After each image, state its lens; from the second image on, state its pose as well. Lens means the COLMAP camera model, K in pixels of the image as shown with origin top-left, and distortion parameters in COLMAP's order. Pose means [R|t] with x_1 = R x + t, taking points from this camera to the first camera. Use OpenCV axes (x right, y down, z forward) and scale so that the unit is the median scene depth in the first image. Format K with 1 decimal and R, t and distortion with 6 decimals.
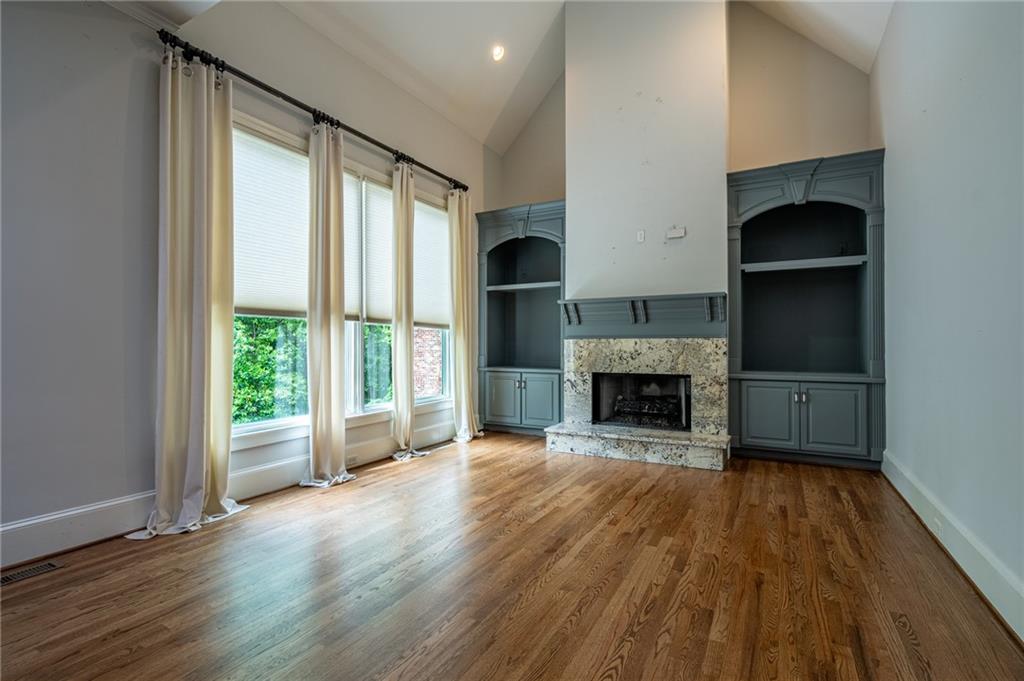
lens RADIAL K [[463.9, 0, 521.3], [0, 463.9, 336.9], [0, 0, 1]] dist [-0.003350, 0.001219]
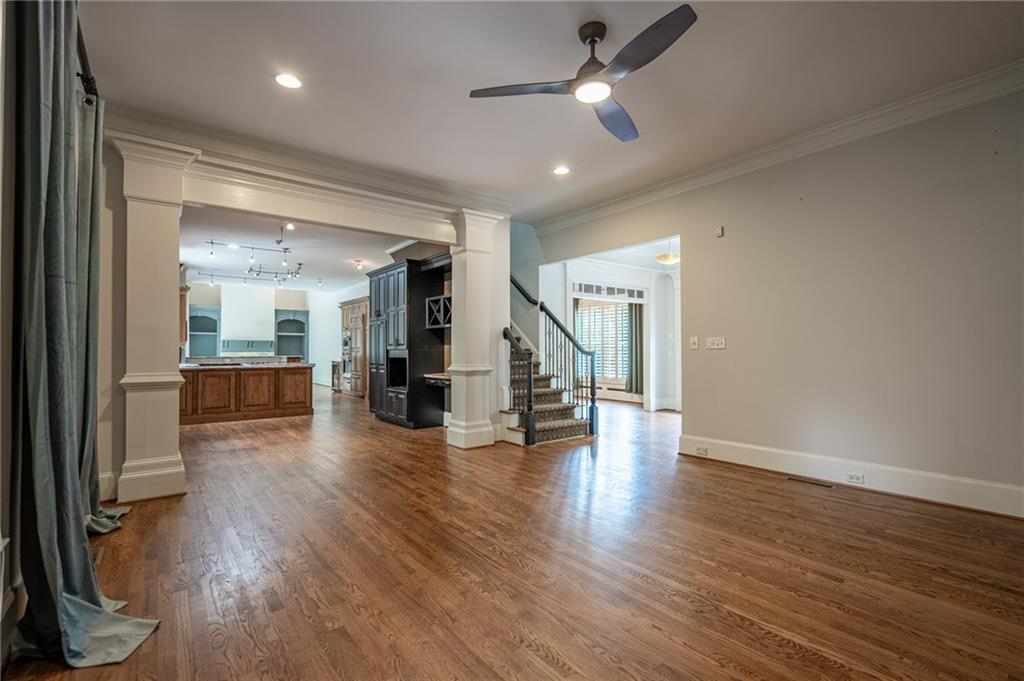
lens RADIAL K [[463.9, 0, 507.5], [0, 463.9, 355.0], [0, 0, 1]] dist [-0.003350, 0.001219]
pose [[0.415553, -0.009546, 0.909519, -2.119677], [-0.013876, 0.999762, 0.016833, -0.061356], [-0.909463, -0.019615, 0.415322, -2.220346]]
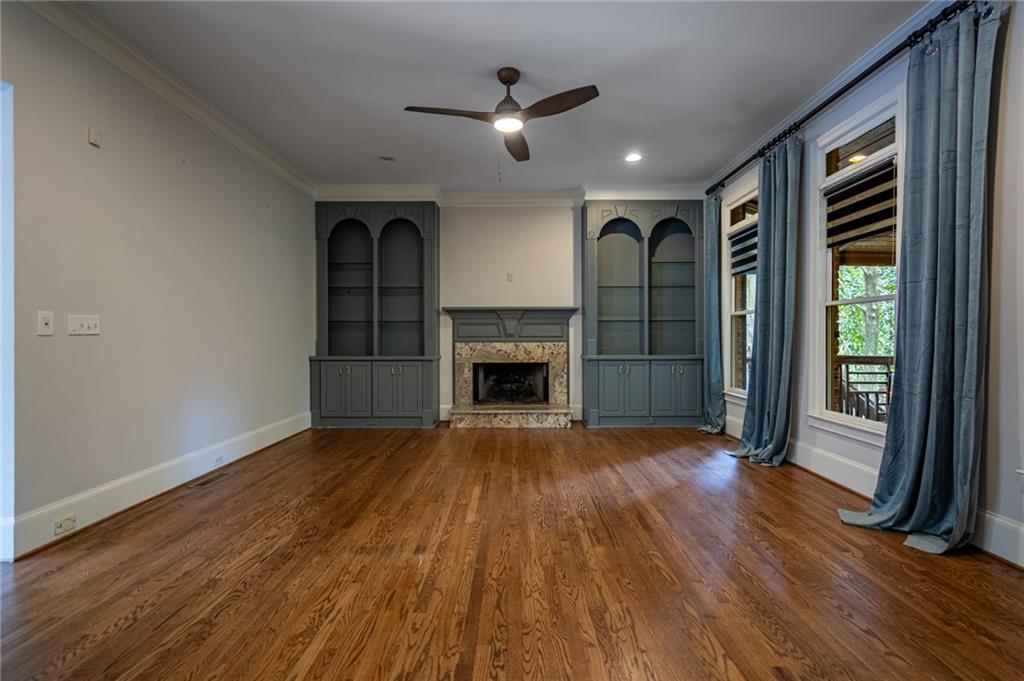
lens RADIAL K [[463.9, 0, 516.6], [0, 463.9, 341.8], [0, 0, 1]] dist [-0.003350, 0.001219]
pose [[-0.875766, 0.004764, -0.482713, -1.239984], [0.010317, 0.999908, -0.008848, -0.045027], [0.482626, -0.012729, -0.875734, -1.464663]]
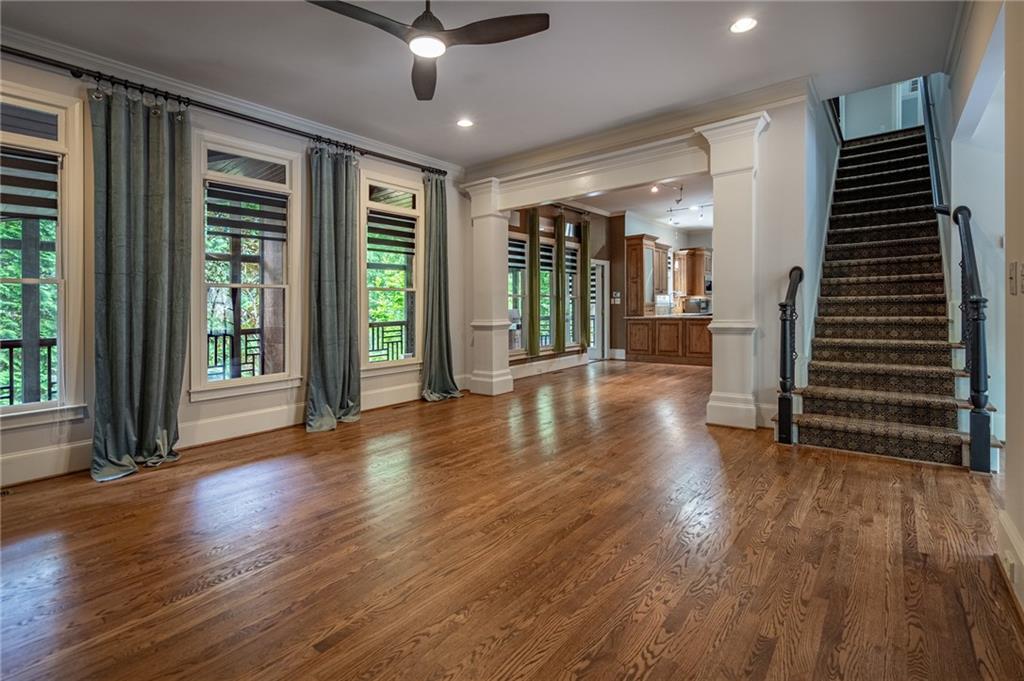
lens RADIAL K [[463.9, 0, 511.3], [0, 463.9, 320.1], [0, 0, 1]] dist [-0.003350, 0.001219]
pose [[0.983432, -0.015945, -0.180576, -1.363457], [0.024823, 0.998586, 0.047011, -0.069681], [0.179571, -0.050715, 0.982437, -2.617769]]
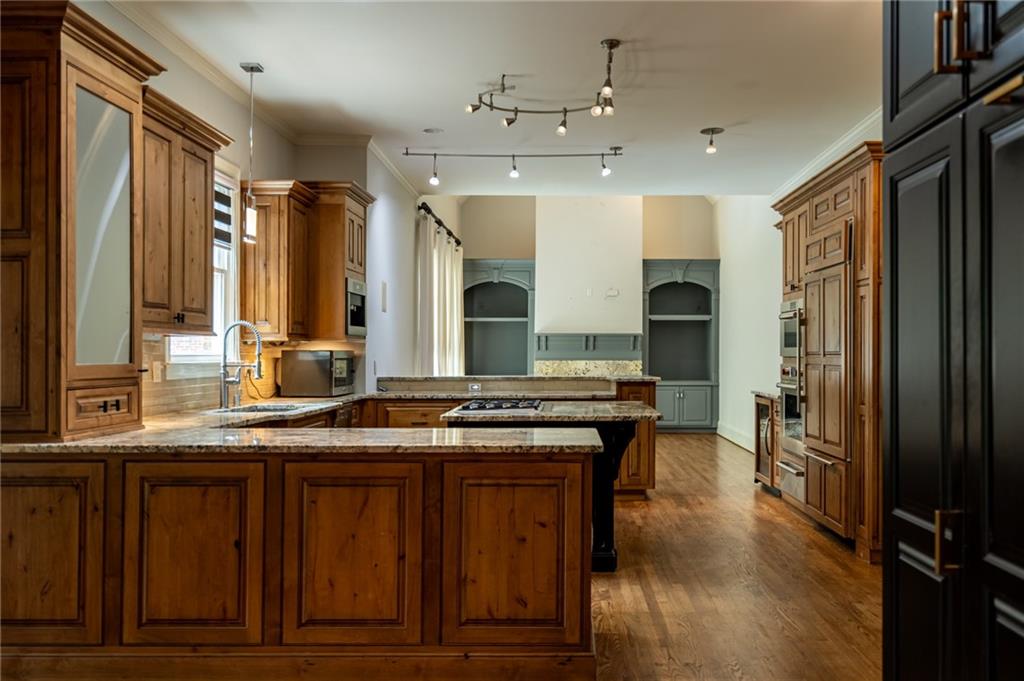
lens RADIAL K [[832.7, 0, 564.7], [0, 832.7, 350.8], [0, 0, 1]] dist [0.028451, 0.007346]
pose [[0.876567, 0.000652, 0.481280, -1.134906], [-0.007445, 0.999898, 0.012204, -0.061699], [-0.481223, -0.014281, 0.876482, -1.354306]]
